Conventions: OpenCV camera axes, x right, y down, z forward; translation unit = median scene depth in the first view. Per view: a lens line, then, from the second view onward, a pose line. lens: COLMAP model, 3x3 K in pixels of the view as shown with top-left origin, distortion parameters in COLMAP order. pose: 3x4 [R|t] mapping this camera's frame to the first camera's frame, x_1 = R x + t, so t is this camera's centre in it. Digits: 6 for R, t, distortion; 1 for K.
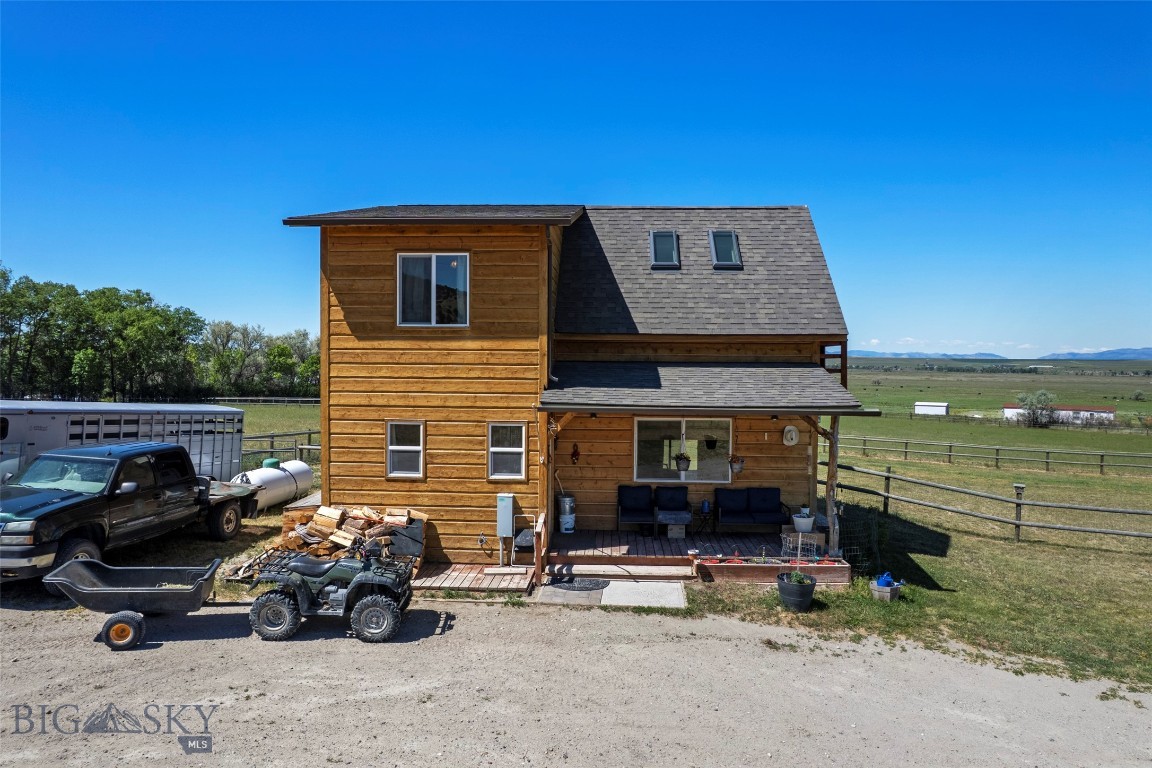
lens RADIAL K [[740.6, 0, 576.0], [0, 740.6, 384.0], [0, 0, 1]] dist [-0.084348, 0.077313]
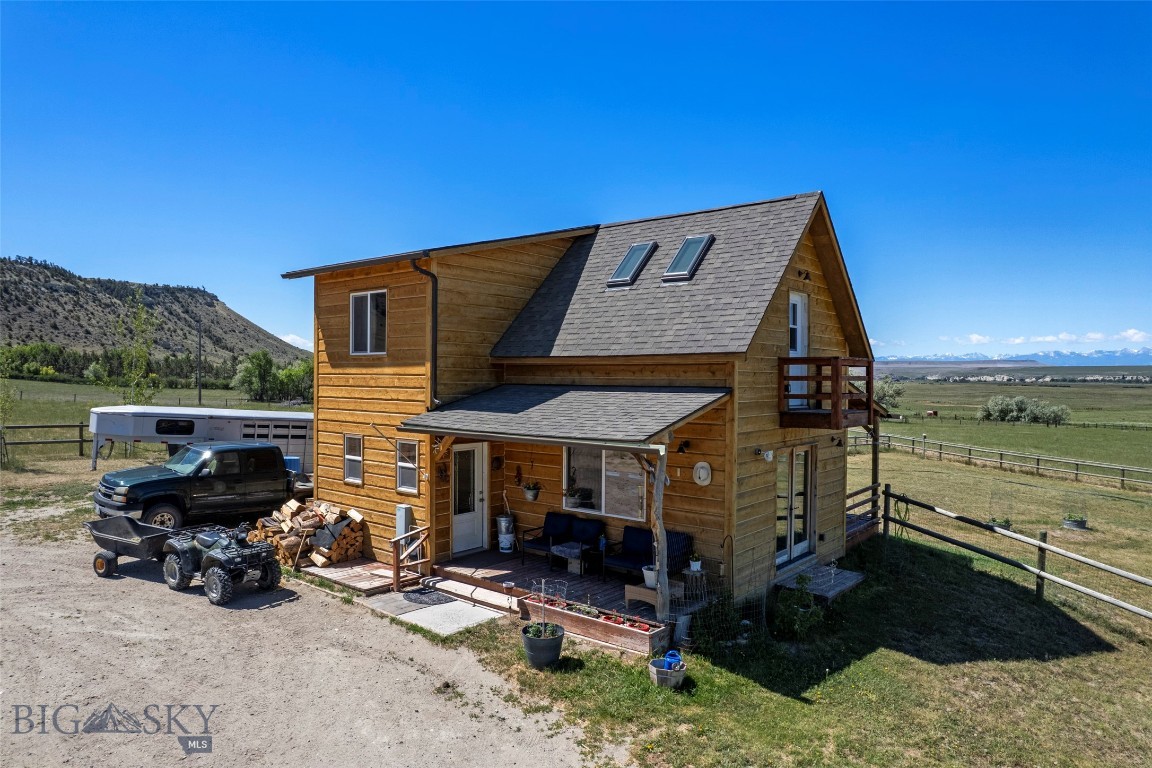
lens RADIAL K [[740.6, 0, 576.0], [0, 740.6, 384.0], [0, 0, 1]] dist [-0.084348, 0.077313]
pose [[0.803359, 0.003967, -0.595482, 0.763078], [-0.017061, 0.999721, -0.016357, -0.018209], [0.595250, 0.023300, 0.803202, 0.264531]]
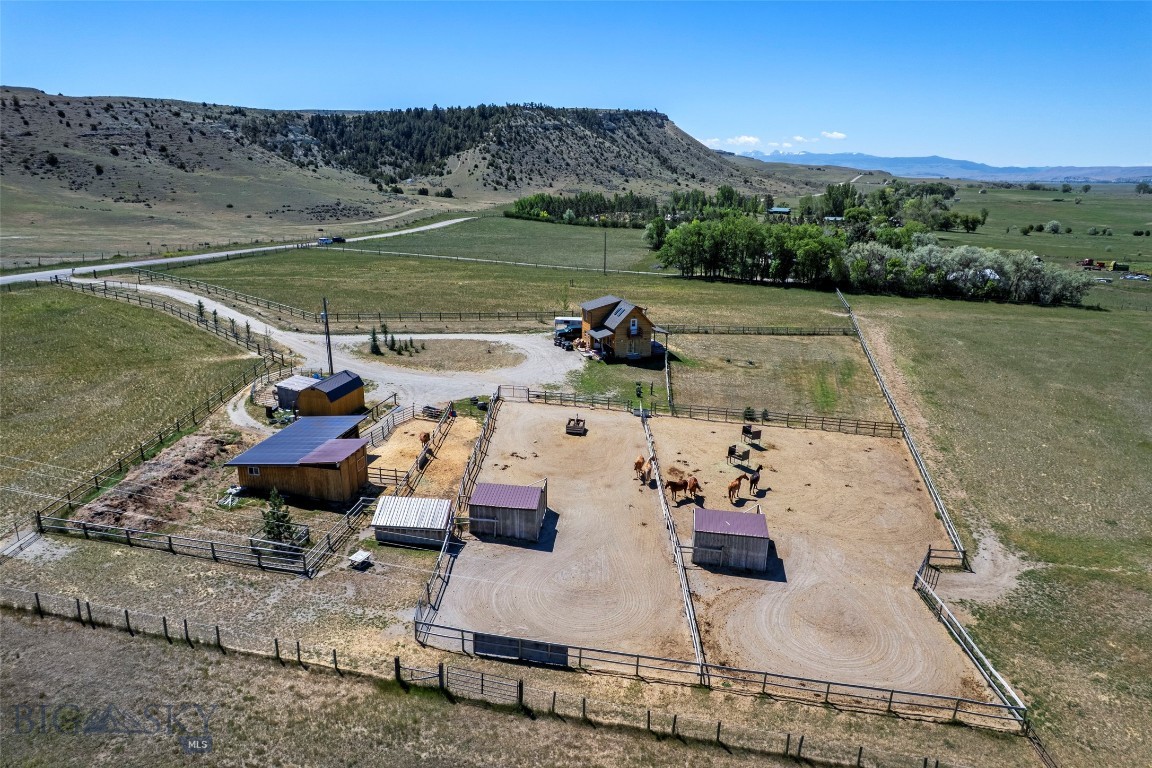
lens RADIAL K [[740.6, 0, 576.0], [0, 740.6, 384.0], [0, 0, 1]] dist [-0.084348, 0.077313]
pose [[0.340169, 0.254654, -0.905227, 7.652491], [-0.031077, 0.965153, 0.259834, -1.573450], [0.939851, -0.060256, 0.336229, -2.011182]]
